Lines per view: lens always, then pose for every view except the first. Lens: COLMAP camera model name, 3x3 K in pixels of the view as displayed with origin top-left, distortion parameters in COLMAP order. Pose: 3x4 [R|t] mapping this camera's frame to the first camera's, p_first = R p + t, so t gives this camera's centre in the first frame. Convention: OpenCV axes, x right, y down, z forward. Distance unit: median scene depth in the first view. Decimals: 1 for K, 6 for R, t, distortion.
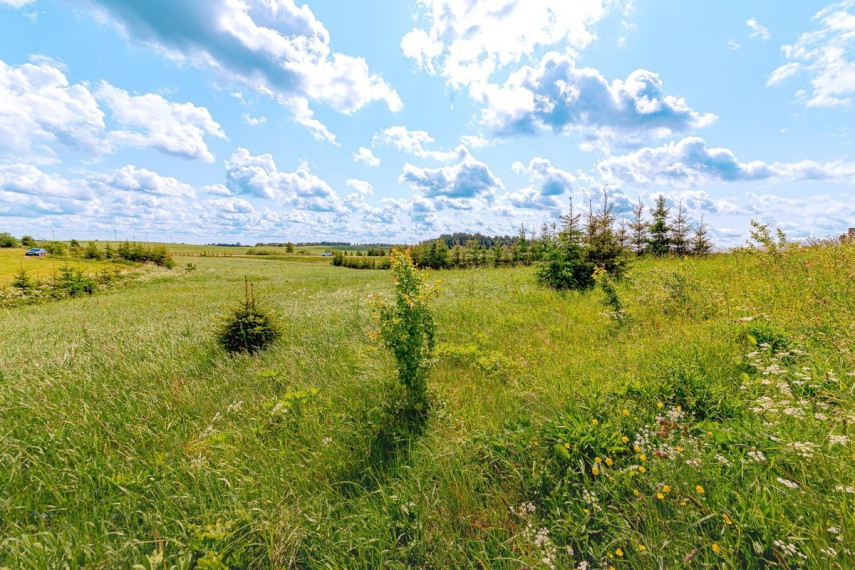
lens RADIAL K [[374.9, 0, 425.2], [0, 374.9, 285.0], [0, 0, 1]] dist [0.002367, 0.005054]
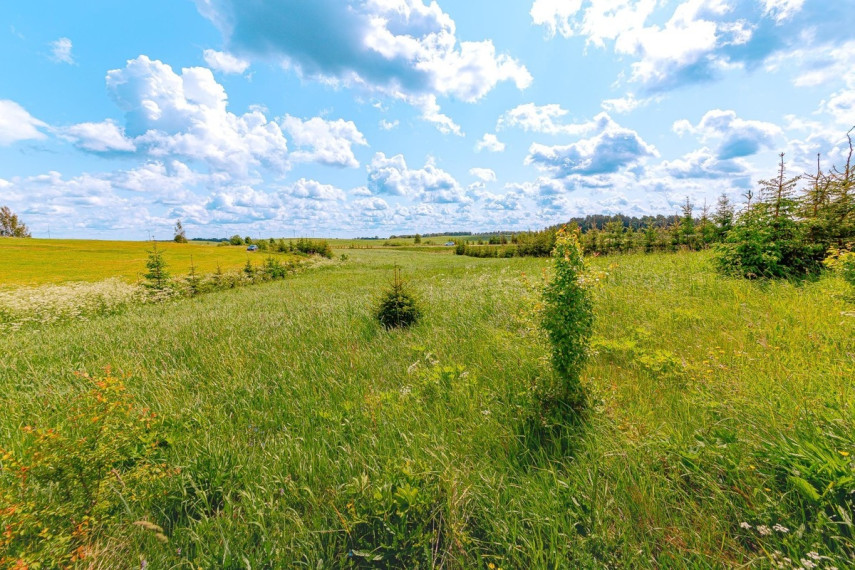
lens RADIAL K [[374.9, 0, 424.9], [0, 374.9, 282.9], [0, 0, 1]] dist [0.002367, 0.005054]
pose [[0.892981, 0.028083, -0.449216, 0.135820], [-0.003033, 0.998404, 0.056385, -0.029405], [0.450083, -0.048988, 0.891642, 0.028203]]
